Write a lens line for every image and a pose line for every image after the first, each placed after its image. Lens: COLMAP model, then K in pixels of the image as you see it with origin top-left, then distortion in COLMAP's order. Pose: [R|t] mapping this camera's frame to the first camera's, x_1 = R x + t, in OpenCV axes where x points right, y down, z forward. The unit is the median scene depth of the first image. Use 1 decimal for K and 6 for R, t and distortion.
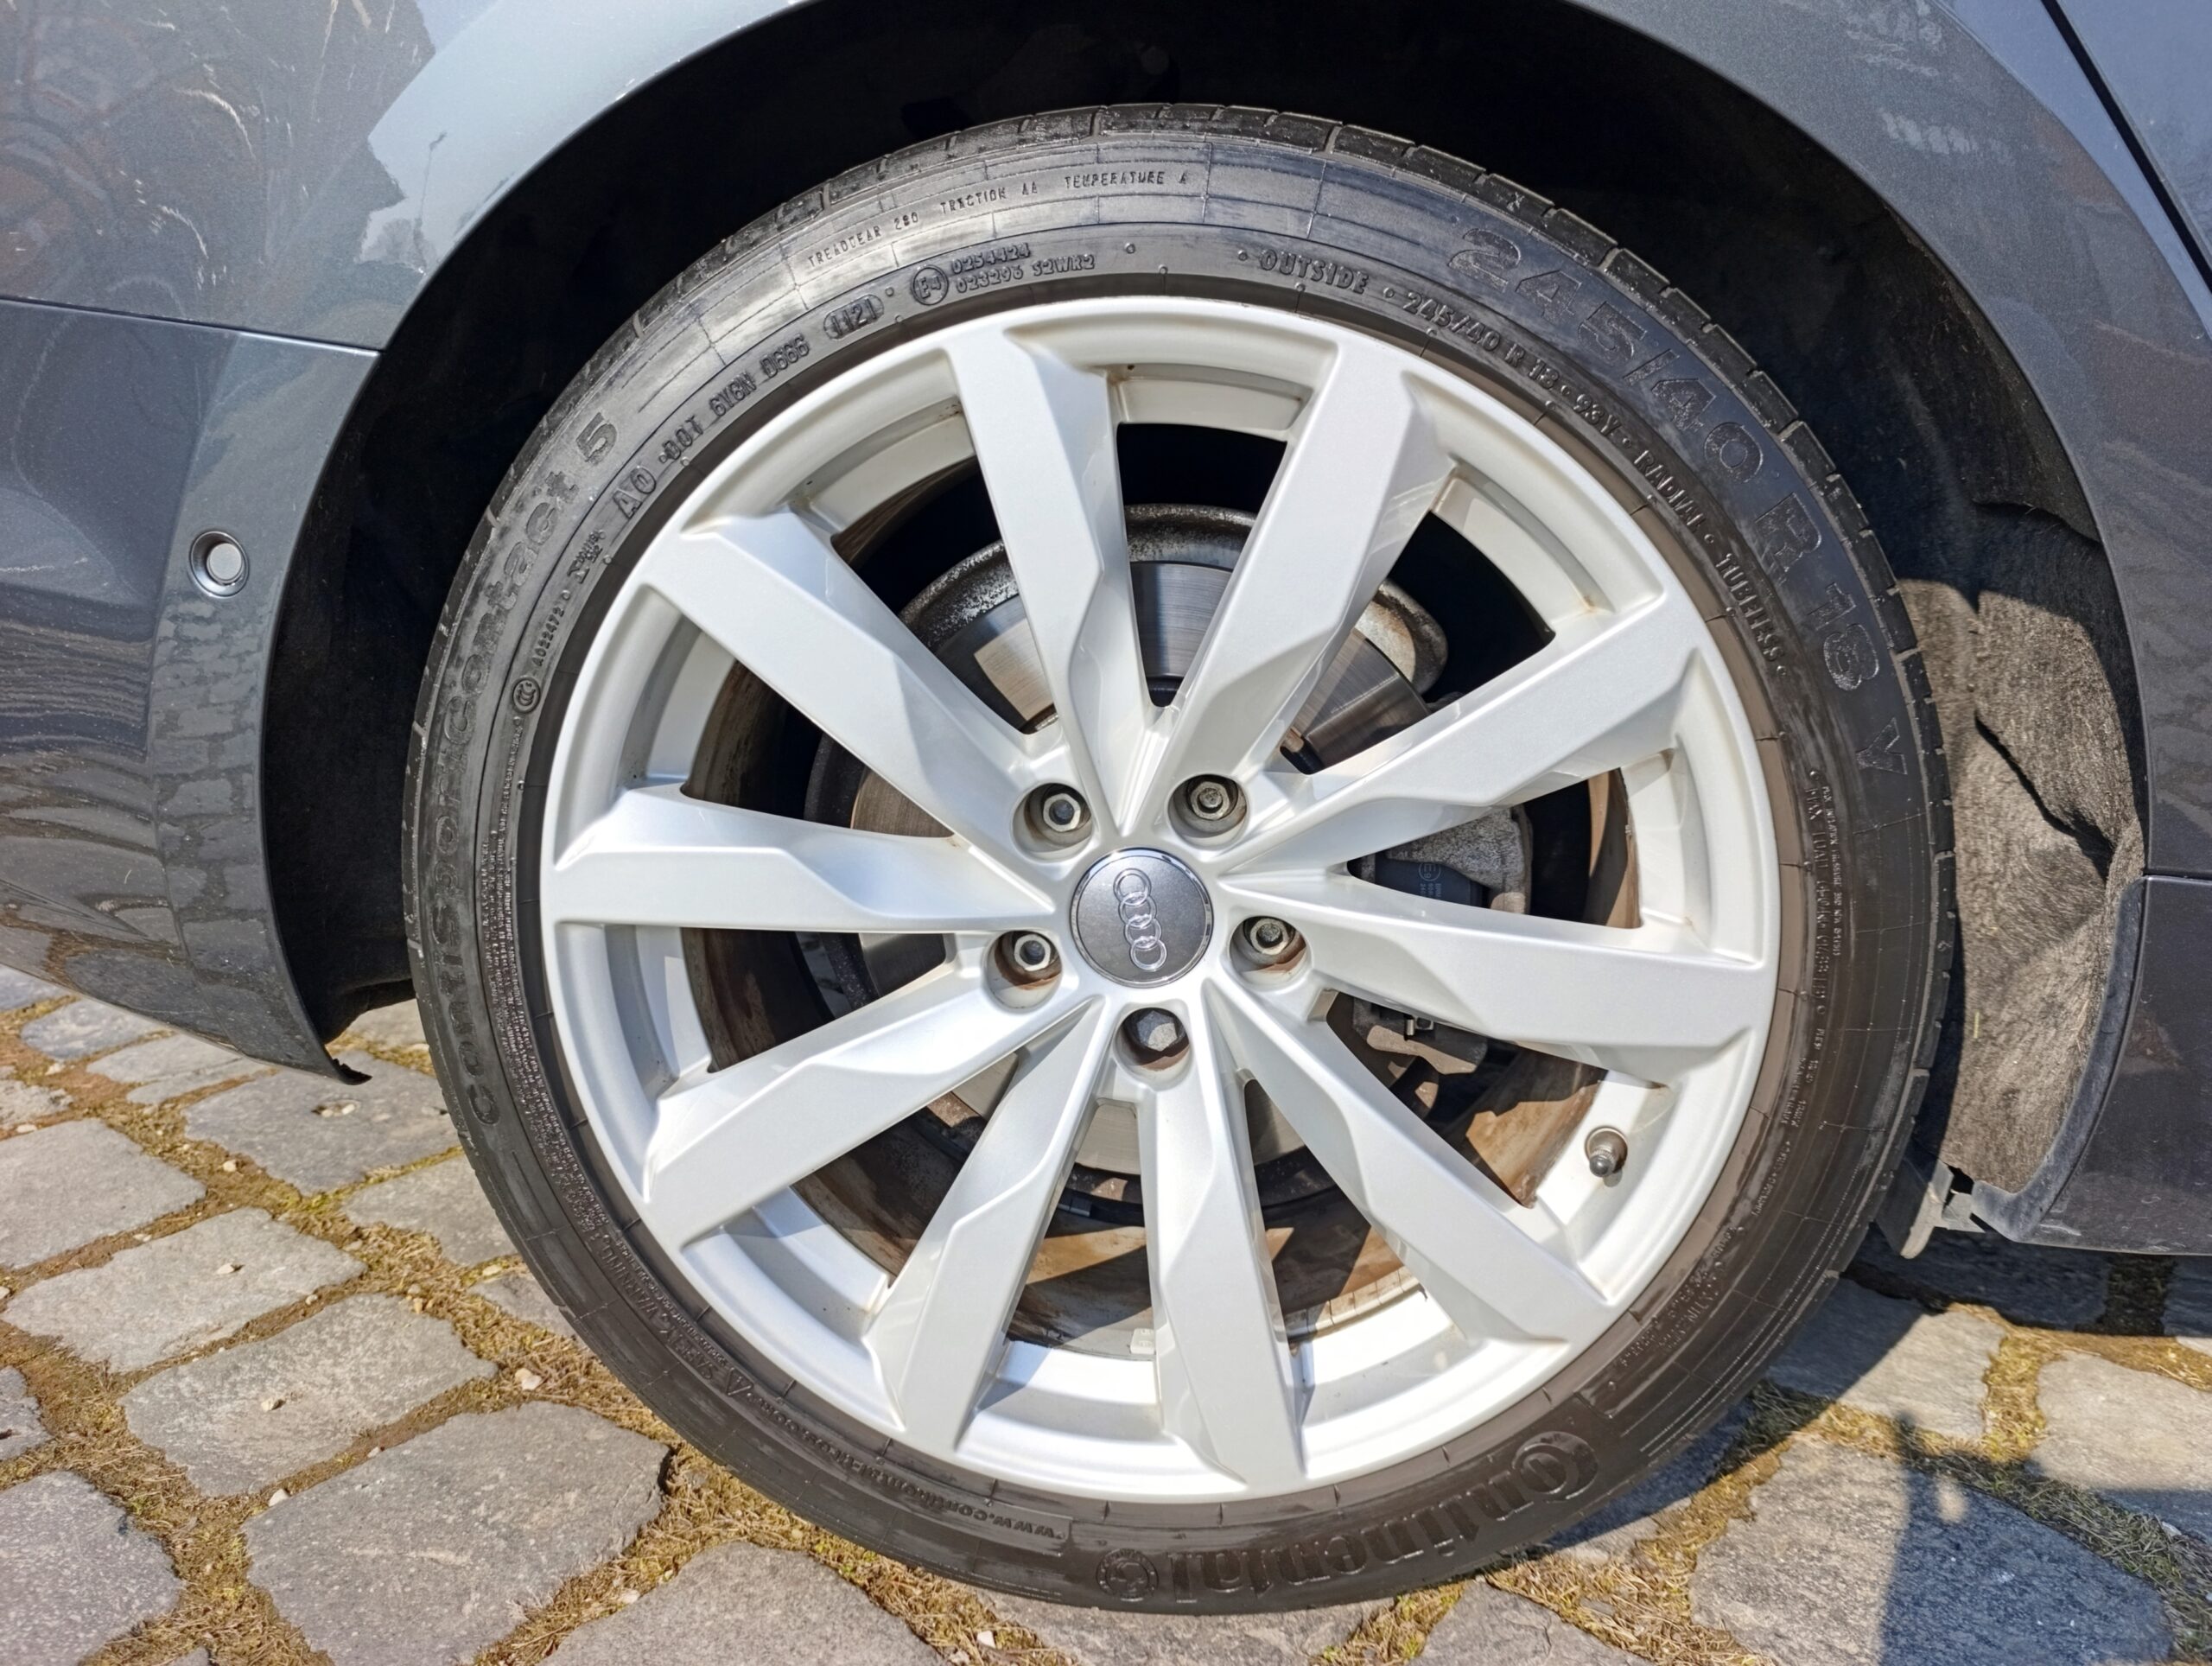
lens RADIAL K [[1506.0, 0, 1054.5], [0, 1506.0, 823.6], [0, 0, 1]] dist [0.023528, -0.033817]
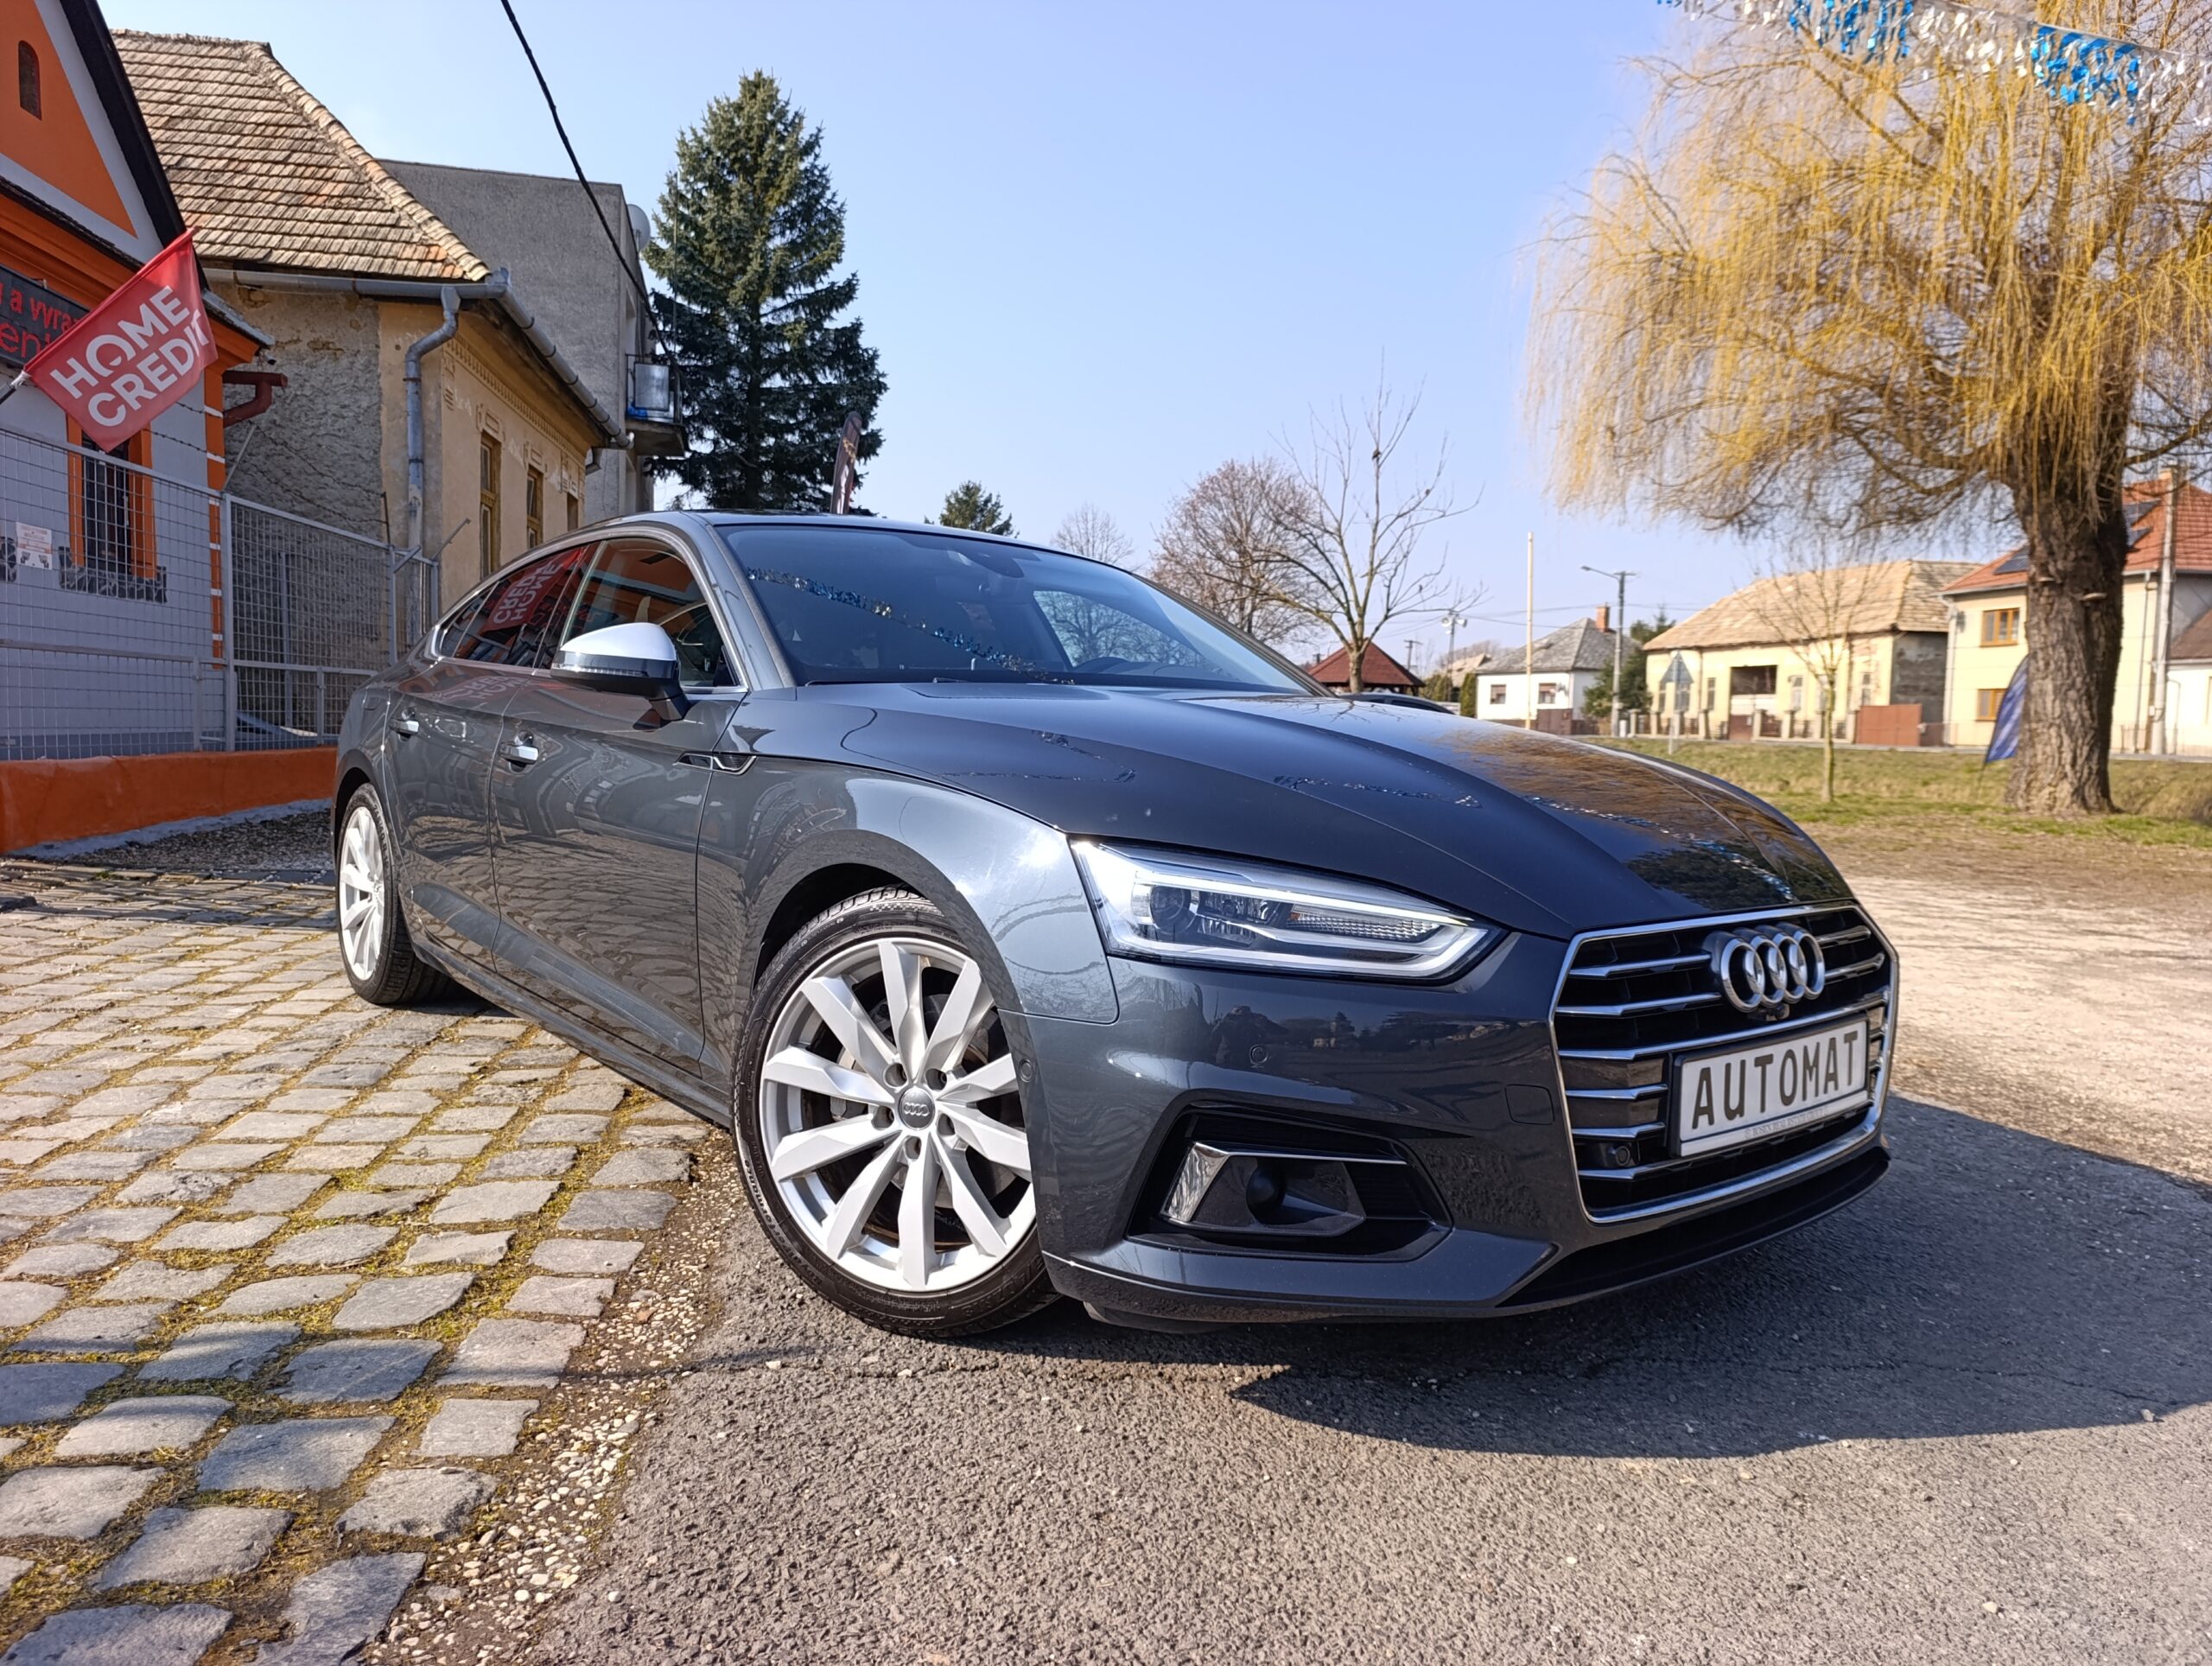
lens RADIAL K [[1506.0, 0, 1097.7], [0, 1506.0, 840.5], [0, 0, 1]] dist [0.023528, -0.033817]
pose [[0.927538, 0.127507, -0.351305, 4.924914], [-0.183542, 0.974245, -0.130994, -0.499579], [0.325554, 0.185981, 0.927052, -6.703890]]
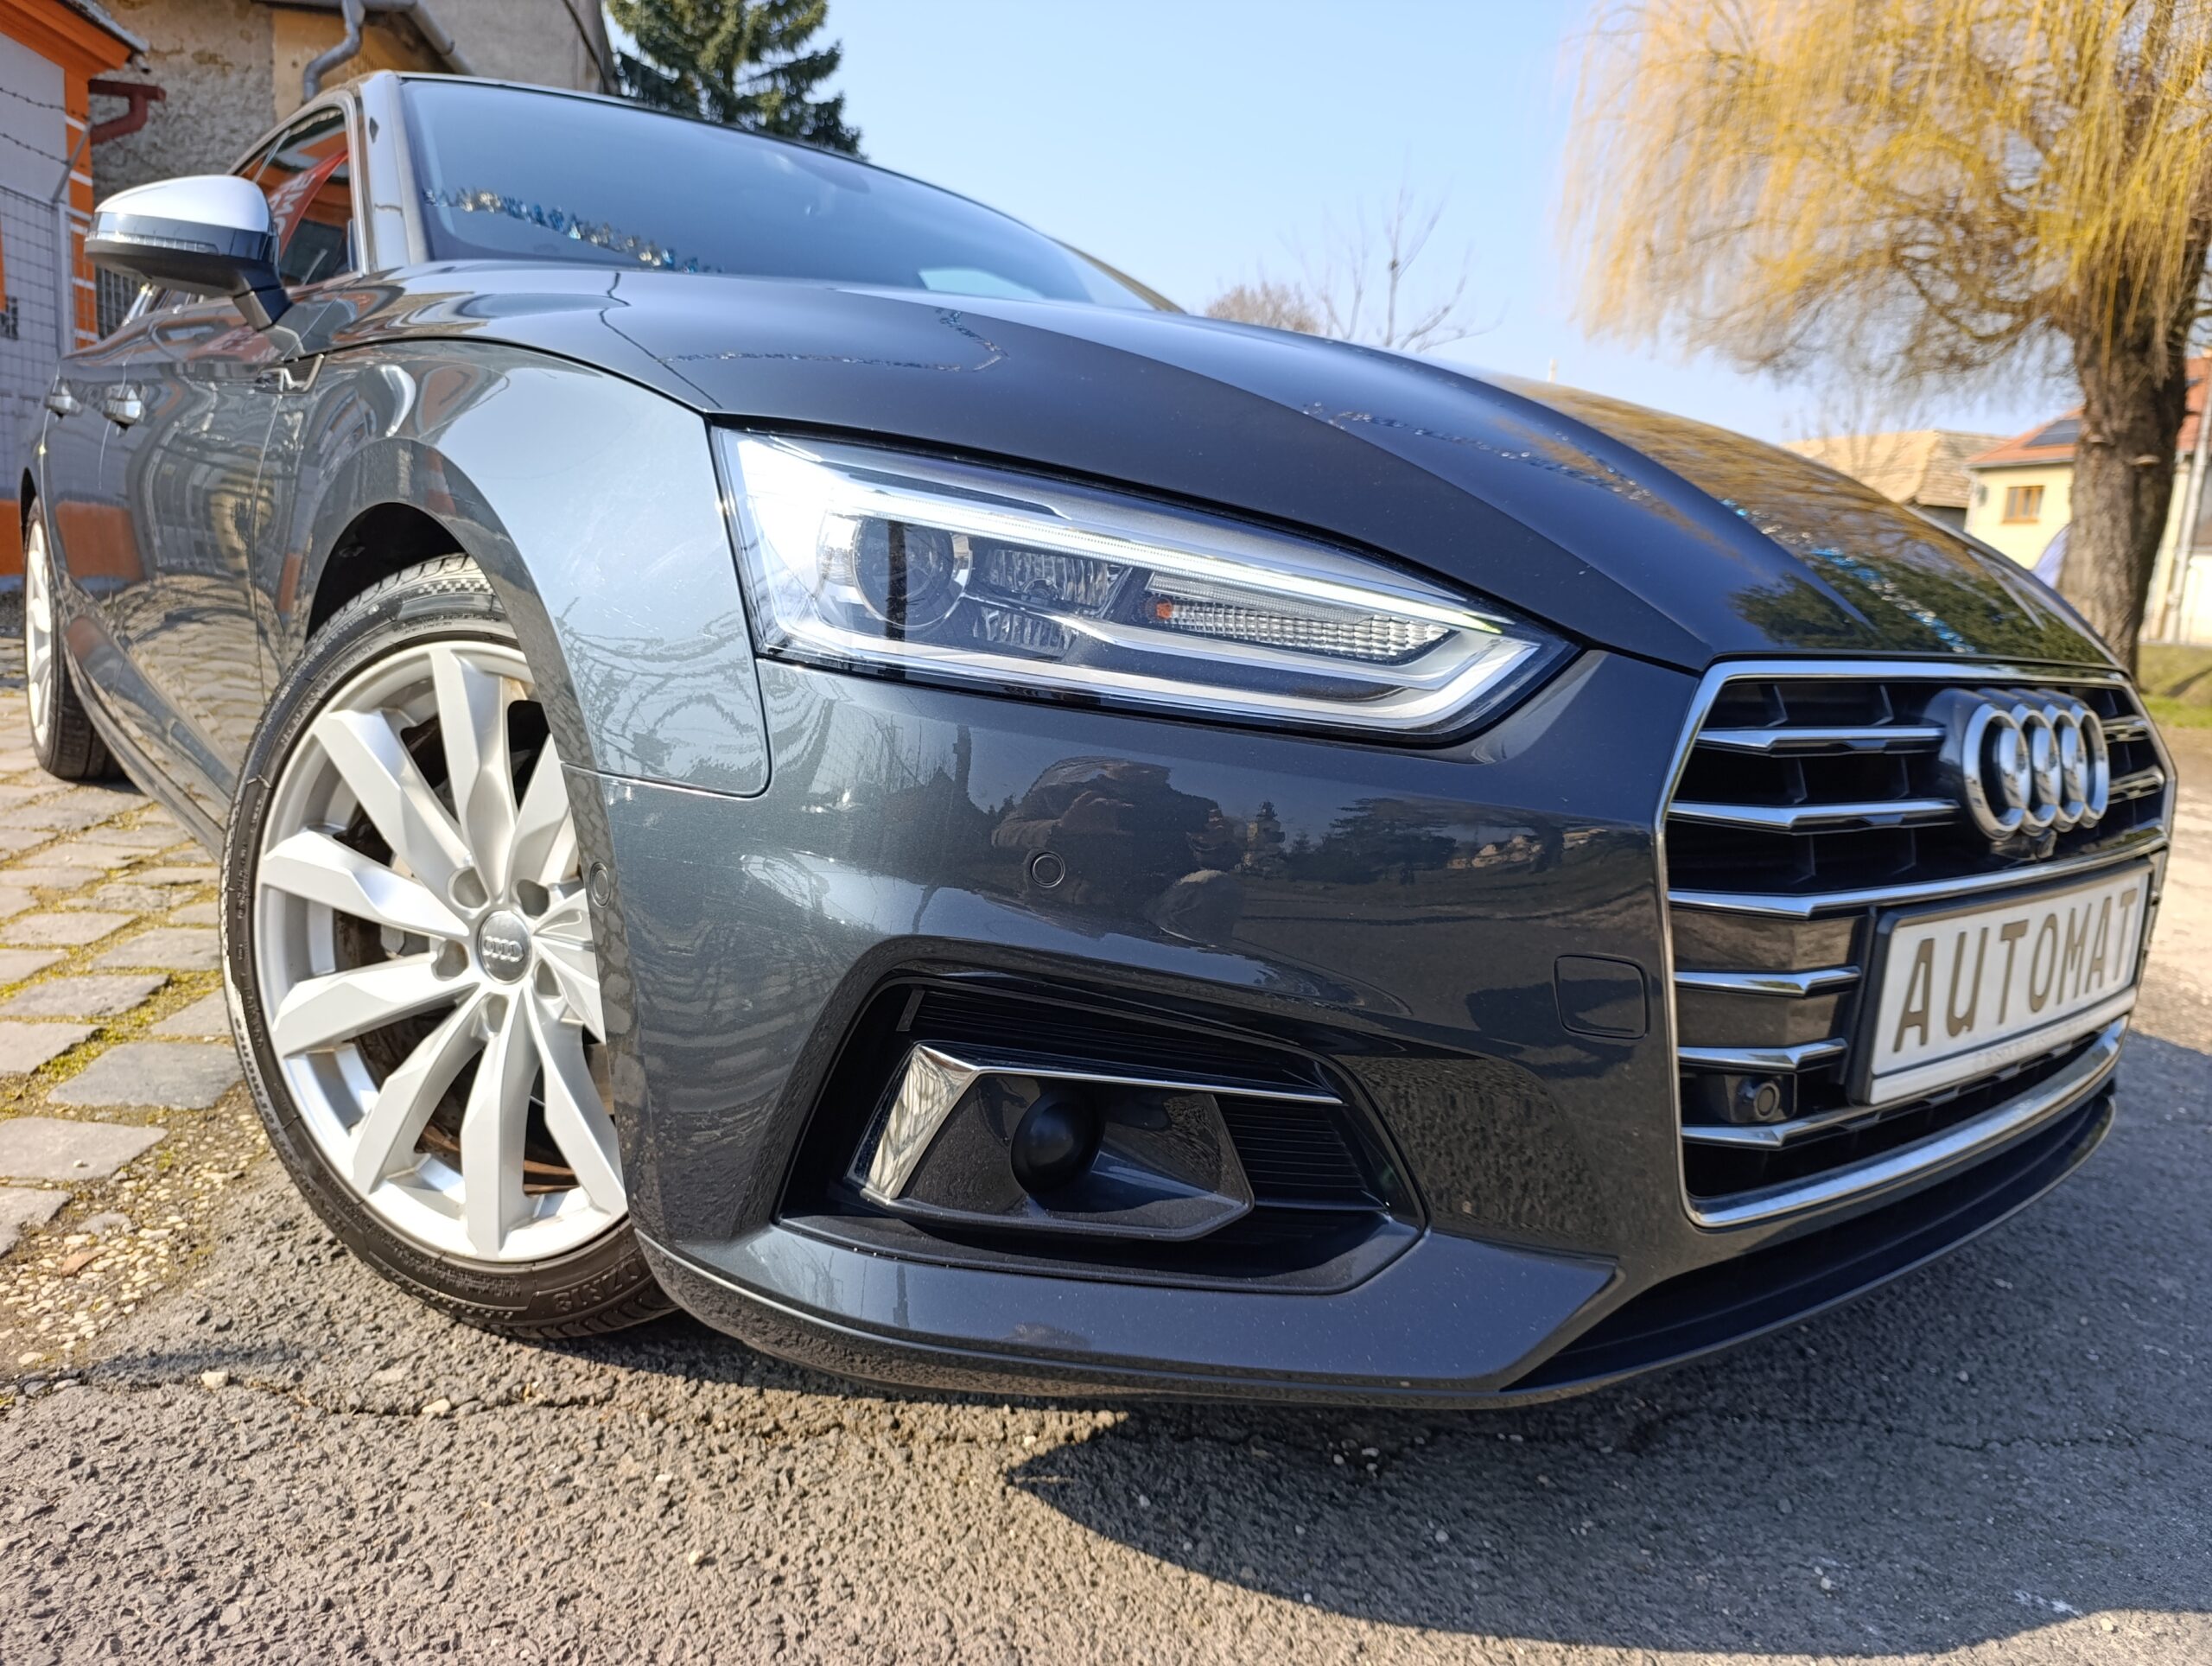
lens RADIAL K [[1506.0, 0, 1092.4], [0, 1506.0, 852.5], [0, 0, 1]] dist [0.023528, -0.033817]
pose [[0.921748, 0.208997, -0.326650, 4.333776], [-0.229407, 0.973015, -0.024793, -0.577421], [0.312654, 0.097789, 0.944820, -1.892164]]
